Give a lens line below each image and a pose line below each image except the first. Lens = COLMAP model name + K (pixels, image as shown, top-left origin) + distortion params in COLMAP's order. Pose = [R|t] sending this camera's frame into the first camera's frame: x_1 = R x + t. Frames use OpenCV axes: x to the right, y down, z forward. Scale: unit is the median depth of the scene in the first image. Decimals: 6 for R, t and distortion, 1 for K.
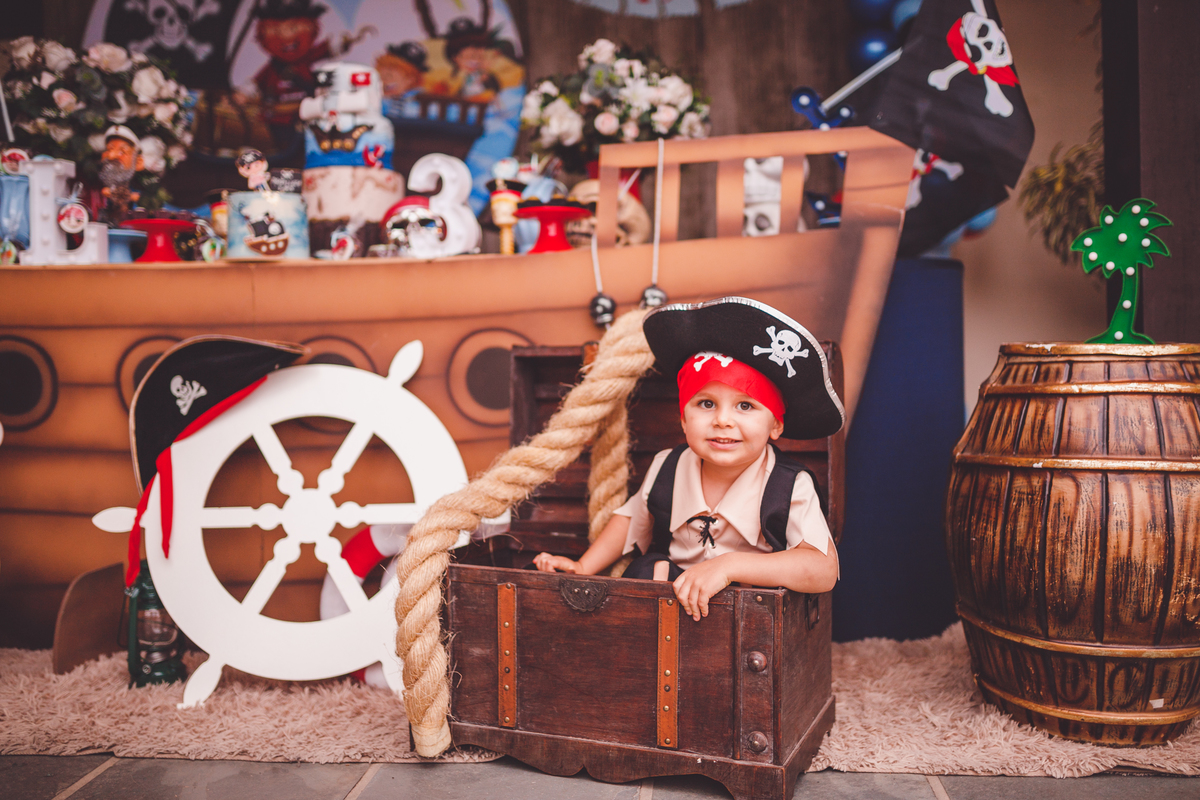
lens RADIAL K [[1168.9, 0, 602.5], [0, 1168.9, 384.9], [0, 0, 1]] dist [-0.048299, 0.010945]
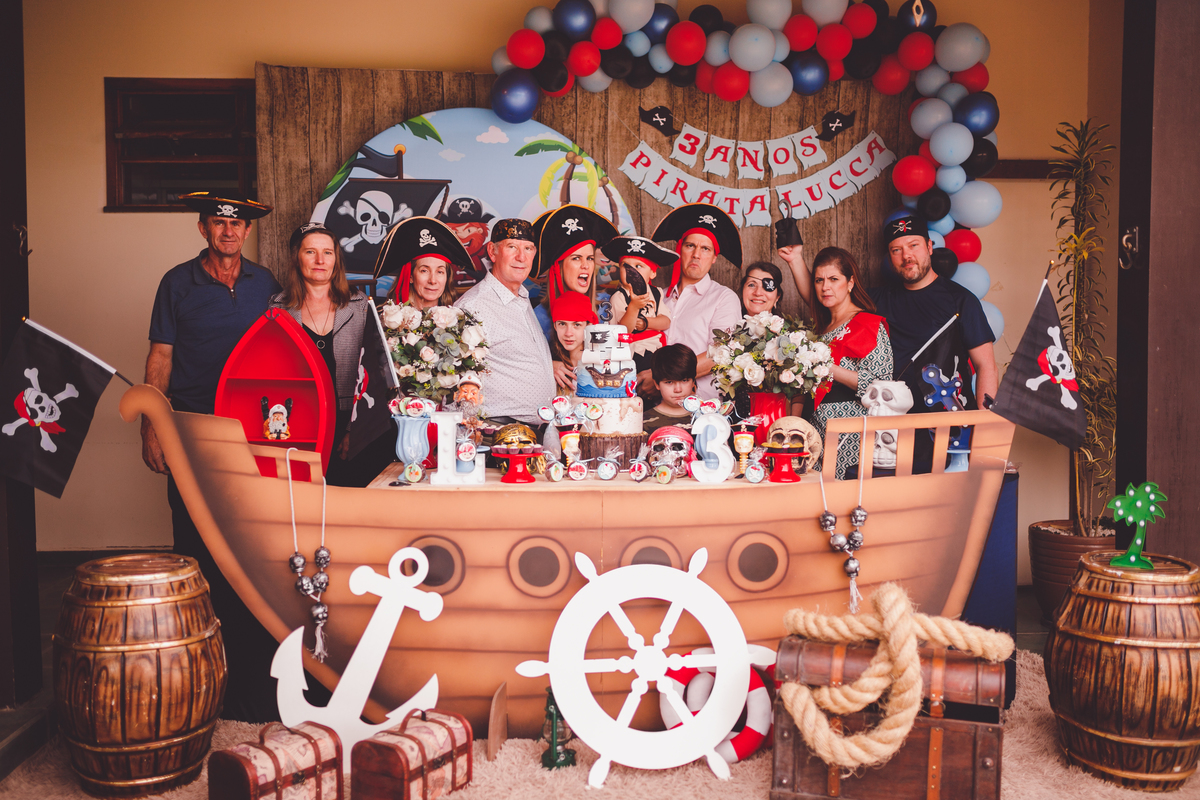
lens RADIAL K [[1111.6, 0, 605.2], [0, 1111.6, 403.5], [0, 0, 1]] dist [-0.064609, 0.088151]
pose [[0.990210, -0.000422, 0.139588, -0.656763], [-0.004939, 0.999263, 0.038061, -0.363624], [-0.139502, -0.038378, 0.989478, -0.579110]]
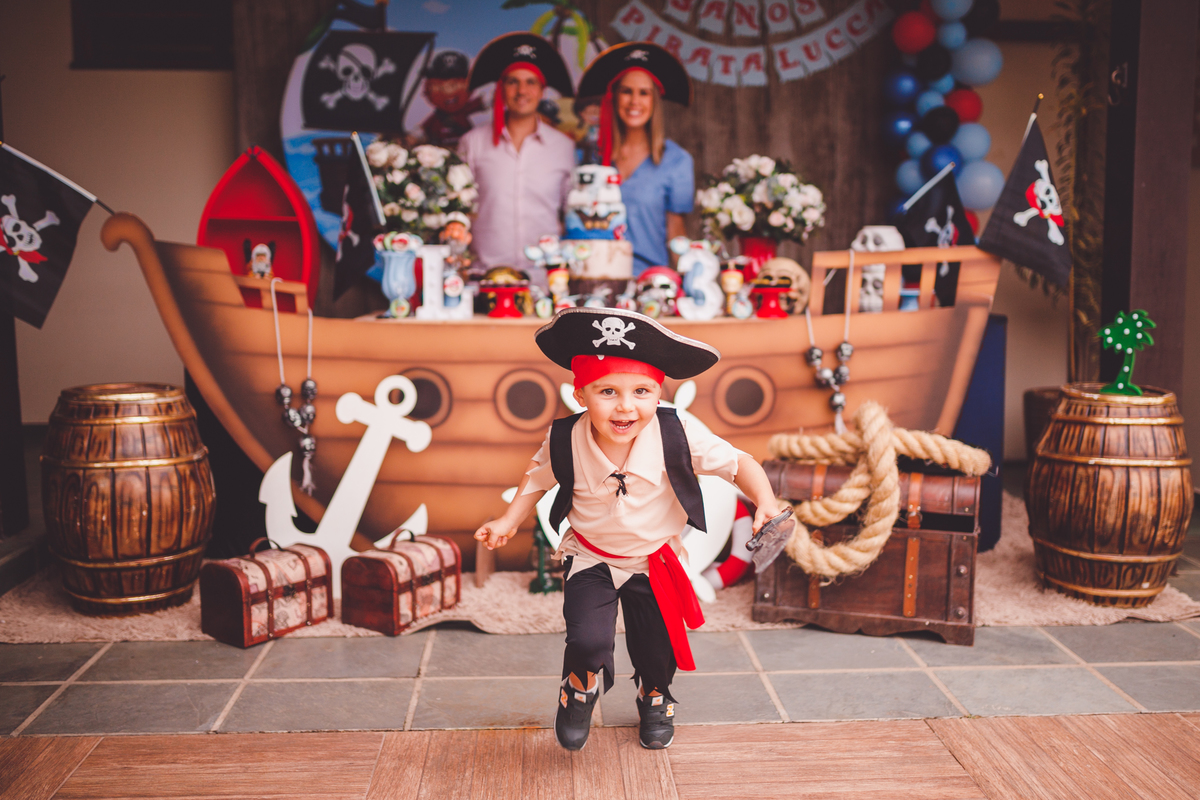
lens RADIAL K [[1185.2, 0, 633.6], [0, 1185.2, 411.0], [0, 0, 1]] dist [-0.067335, 0.098100]
pose [[0.986386, -0.009795, 0.164157, -0.656014], [-0.006866, 0.994901, 0.100621, -0.196048], [-0.164306, -0.100378, 0.981289, -0.722486]]
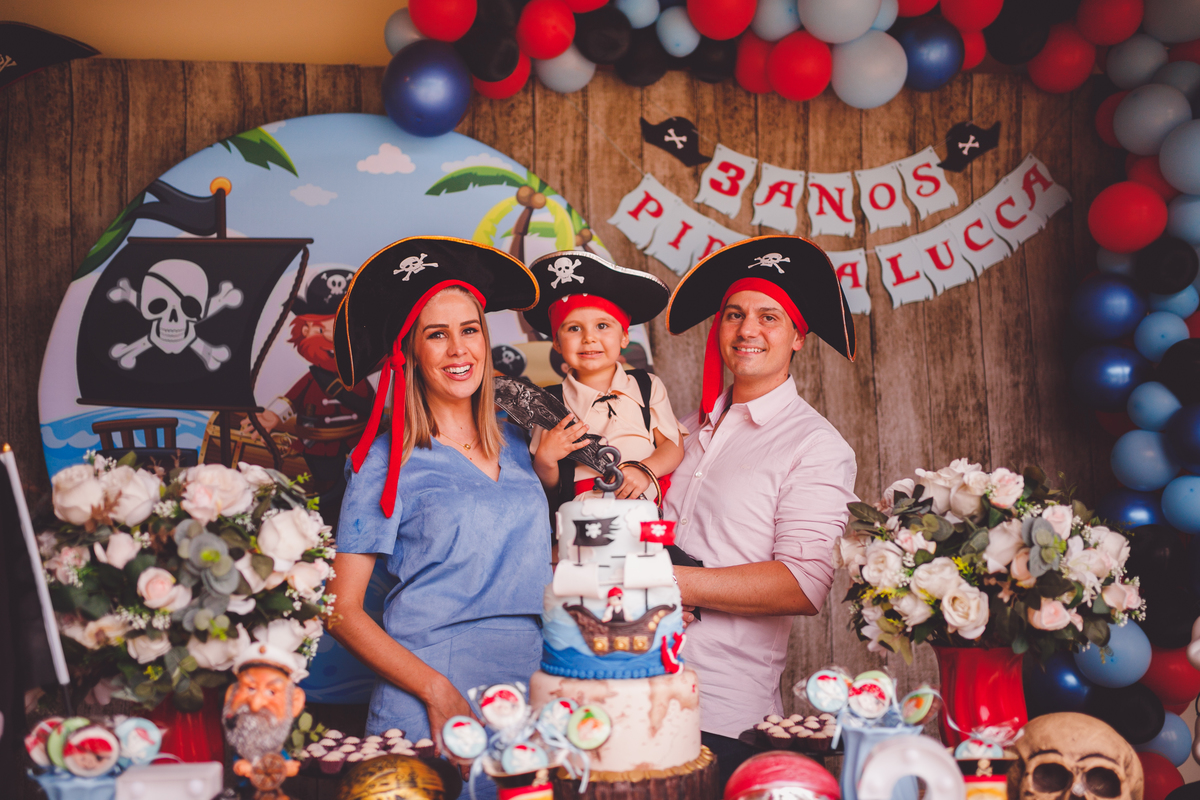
lens RADIAL K [[1116.2, 0, 603.6], [0, 1116.2, 405.3], [0, 0, 1]] dist [-0.061479, 0.080830]
pose [[0.985827, -0.002740, 0.167741, -0.511051], [0.019029, 0.995240, -0.095580, -0.424921], [-0.166681, 0.097418, 0.981187, 0.663165]]
